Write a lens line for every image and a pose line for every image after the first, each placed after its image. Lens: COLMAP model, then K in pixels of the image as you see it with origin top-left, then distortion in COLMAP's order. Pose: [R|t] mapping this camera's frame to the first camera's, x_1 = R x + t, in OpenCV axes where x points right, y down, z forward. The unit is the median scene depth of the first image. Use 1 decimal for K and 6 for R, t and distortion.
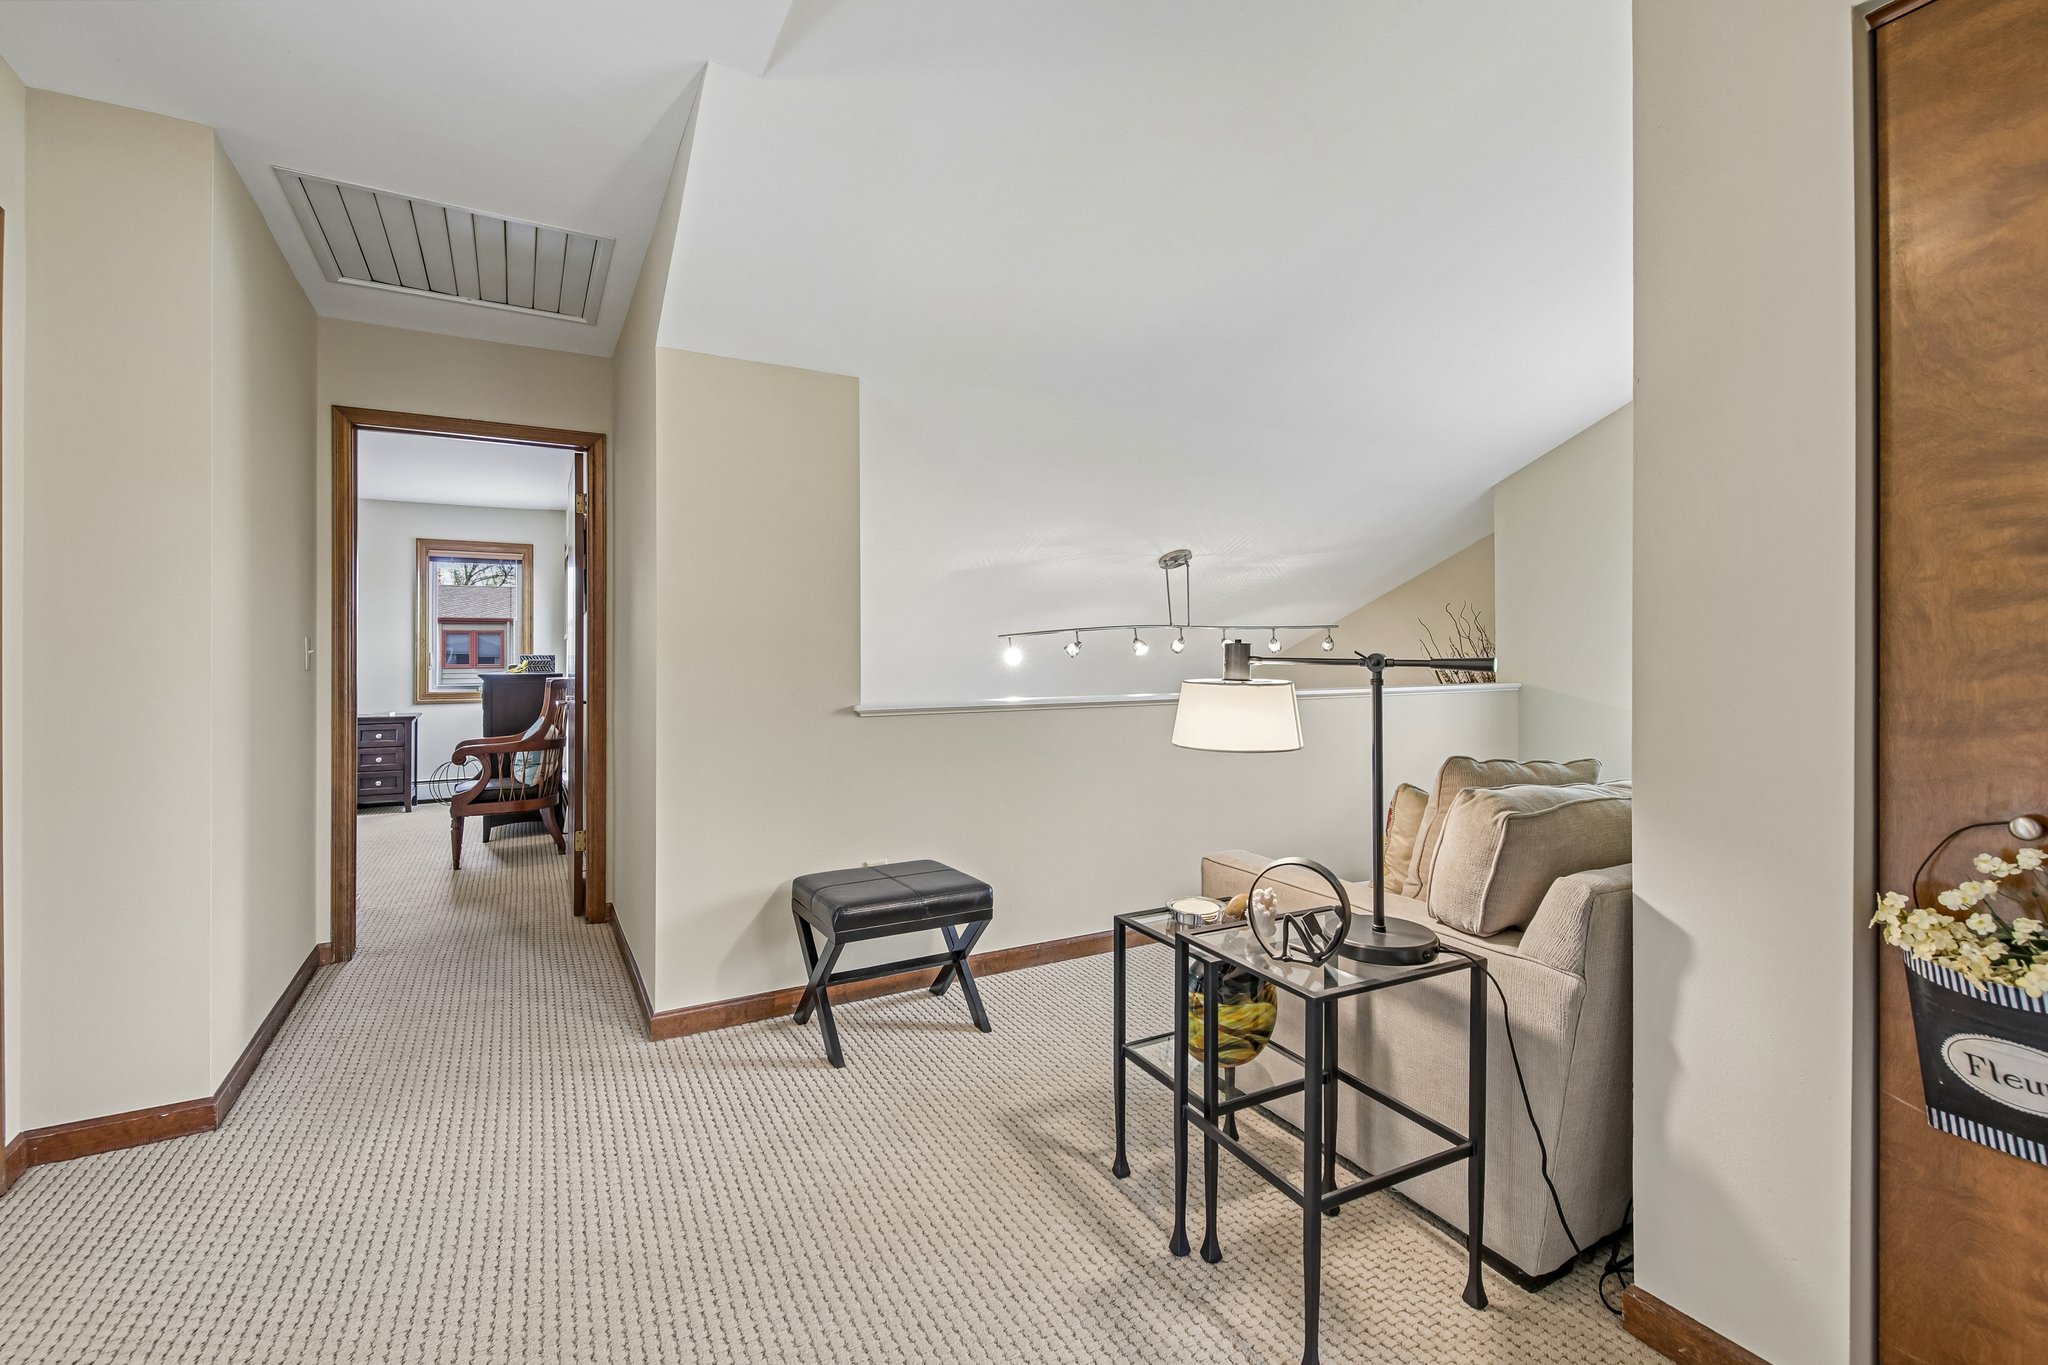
lens RADIAL K [[886.4, 0, 1018.8], [0, 886.4, 658.5], [0, 0, 1]] dist [0.001226, 0.000062]
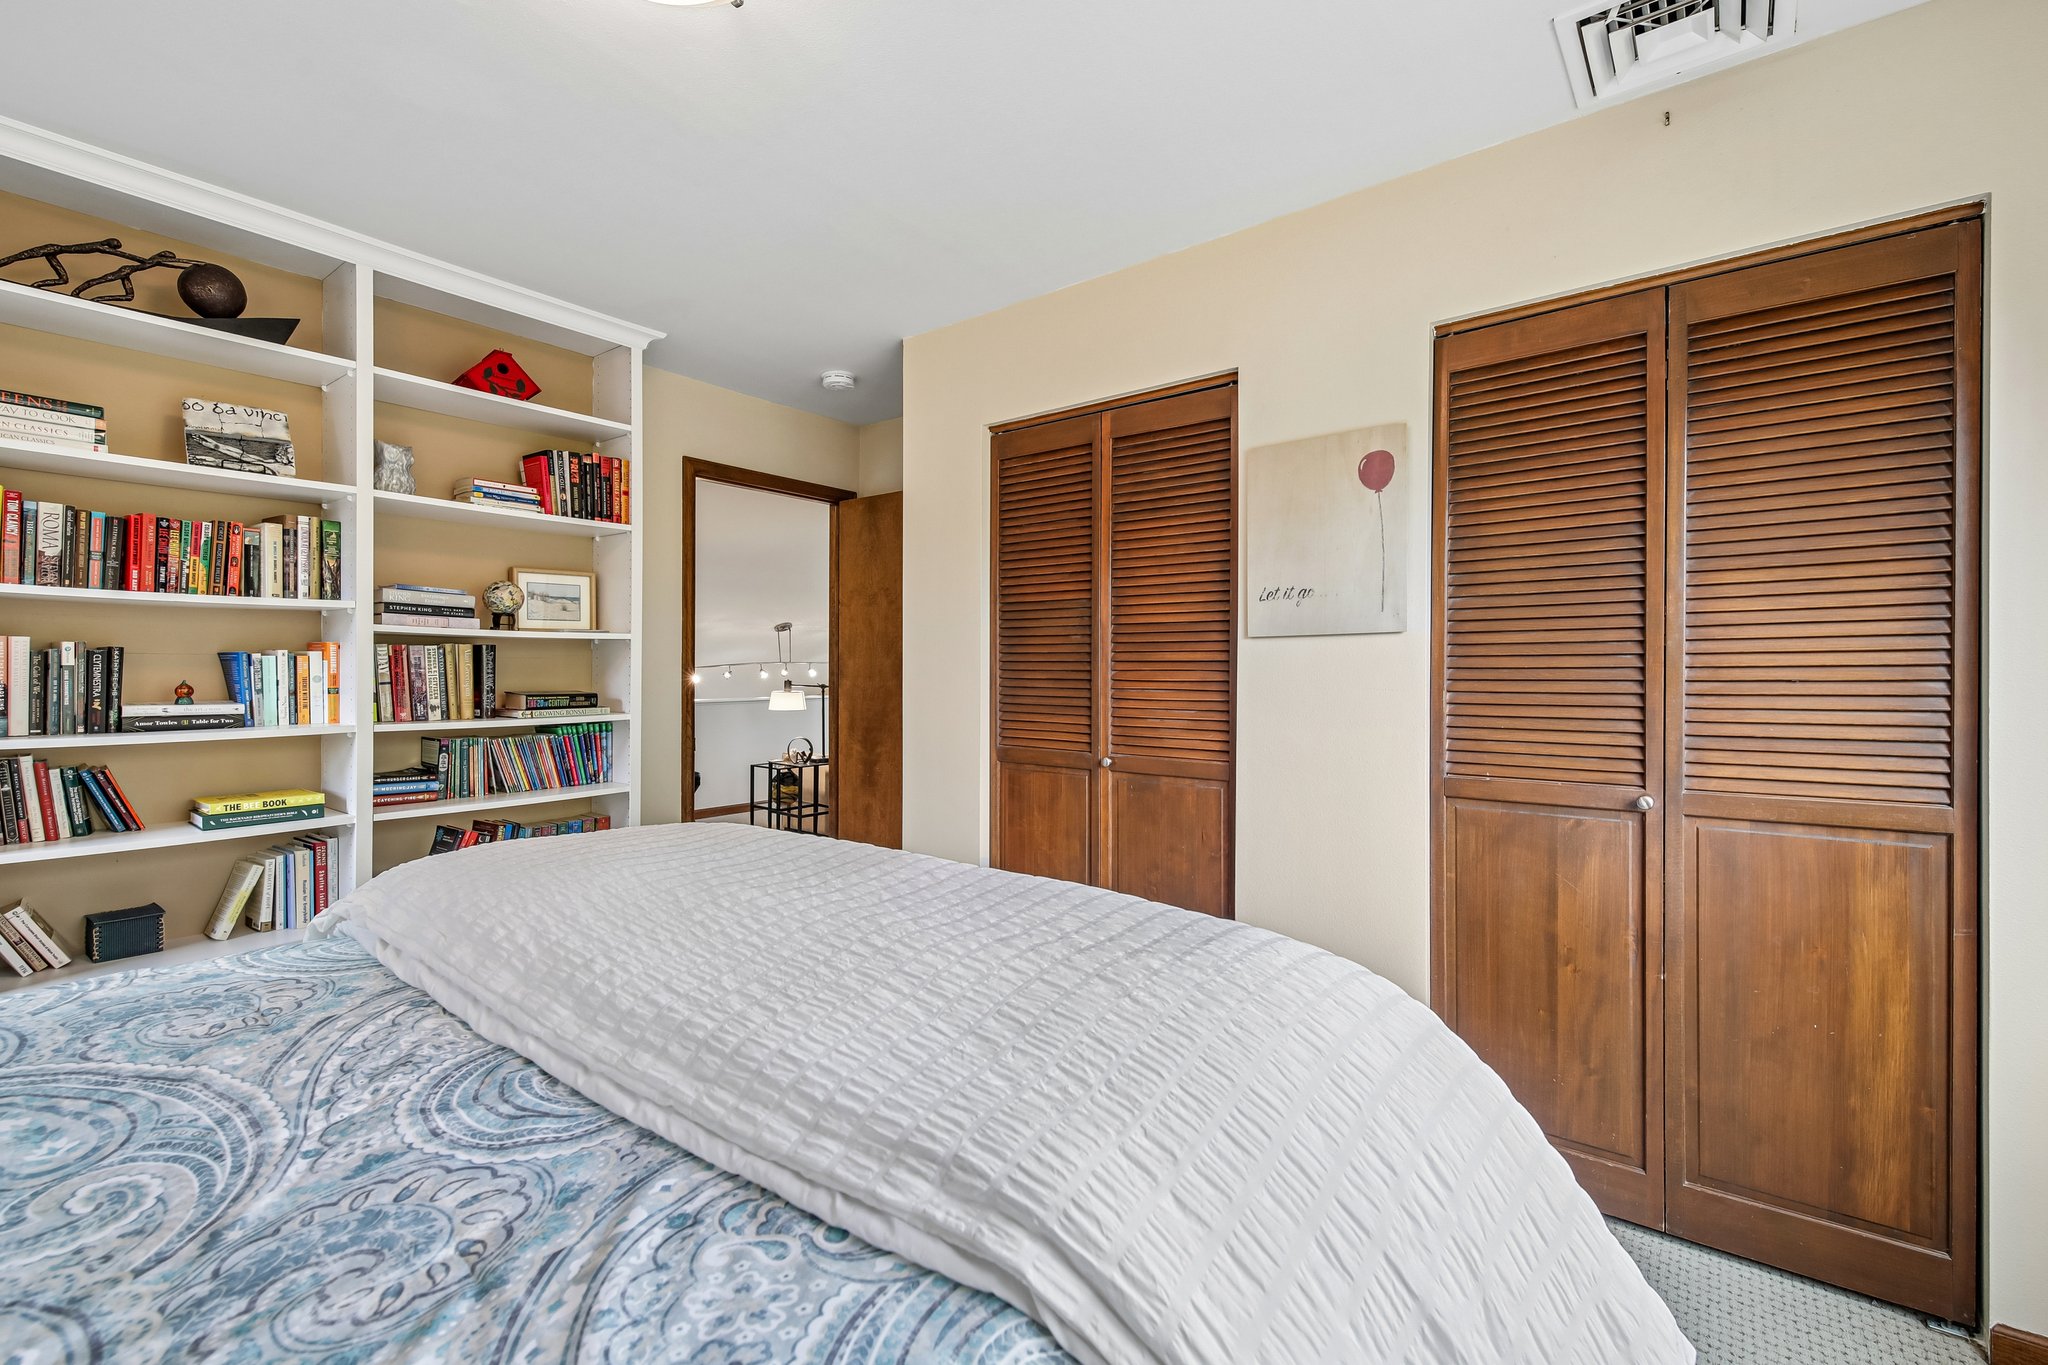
lens RADIAL K [[884.1, 0, 1017.4], [0, 884.1, 665.8], [0, 0, 1]] dist [0.002203, -0.000467]
pose [[0.919930, 0.009181, 0.391975, -0.262970], [-0.008112, 0.999957, -0.004384, -0.062272], [-0.391998, 0.000854, 0.919966, -2.371184]]
